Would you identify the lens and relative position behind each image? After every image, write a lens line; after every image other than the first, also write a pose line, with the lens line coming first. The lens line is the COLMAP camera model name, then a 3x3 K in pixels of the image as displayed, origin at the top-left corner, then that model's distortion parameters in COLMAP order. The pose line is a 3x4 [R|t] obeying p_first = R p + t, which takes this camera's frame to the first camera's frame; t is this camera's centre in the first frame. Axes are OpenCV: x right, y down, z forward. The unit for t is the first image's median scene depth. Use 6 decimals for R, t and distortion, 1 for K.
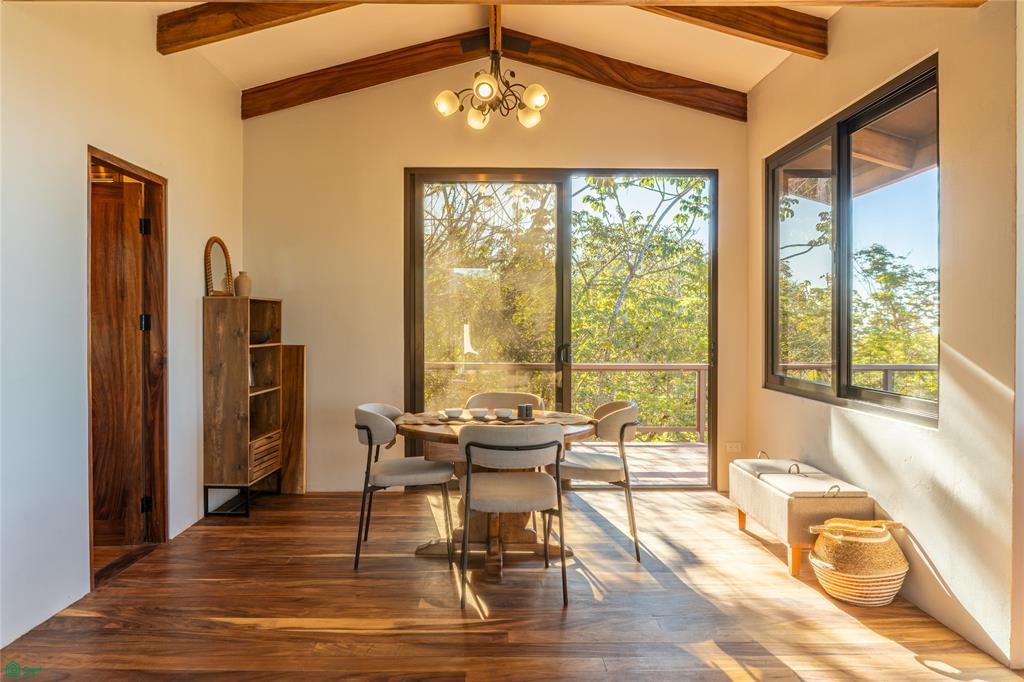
lens RADIAL K [[688.9, 0, 507.8], [0, 688.9, 326.4], [0, 0, 1]] dist [-0.003008, -0.000097]
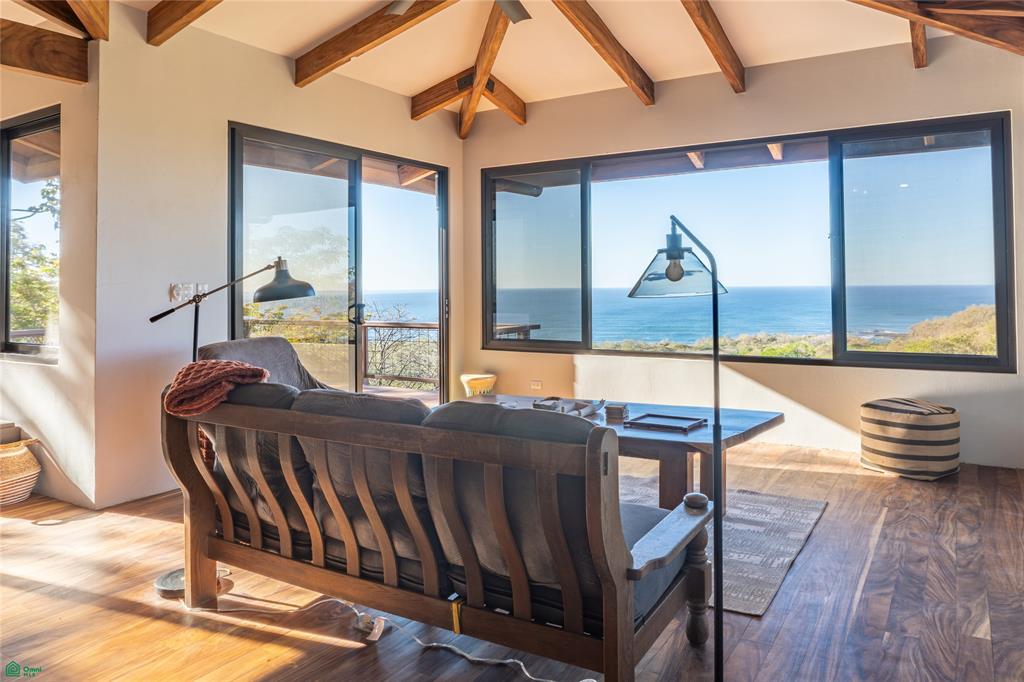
lens RADIAL K [[705.0, 0, 554.3], [0, 705.0, 263.3], [0, 0, 1]] dist [-0.018737, -0.000657]
pose [[0.518393, 0.019499, 0.854920, -0.061322], [0.015616, 0.999357, -0.032263, 0.000031], [-0.855000, 0.030075, 0.517755, -0.463378]]
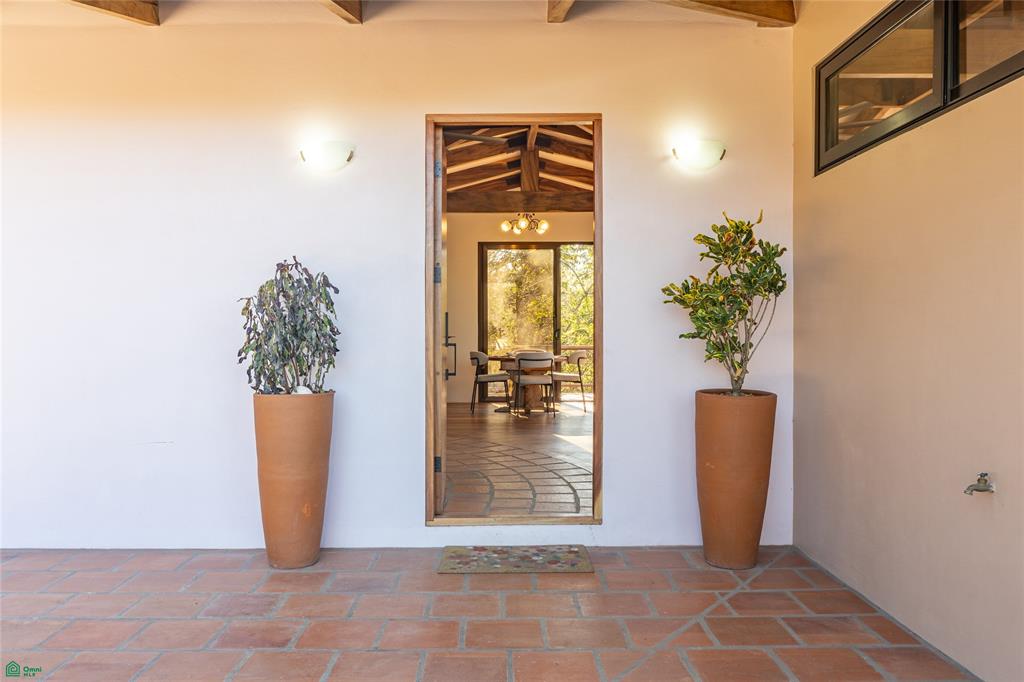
lens RADIAL K [[822.2, 0, 512.0], [0, 822.2, 341.0], [0, 0, 1]] dist [-0.002850, -0.000327]
pose [[0.999979, -0.002066, 0.006115, -0.082583], [0.002039, 0.999989, 0.004337, 0.062546], [-0.006124, -0.004325, 0.999972, -1.778301]]
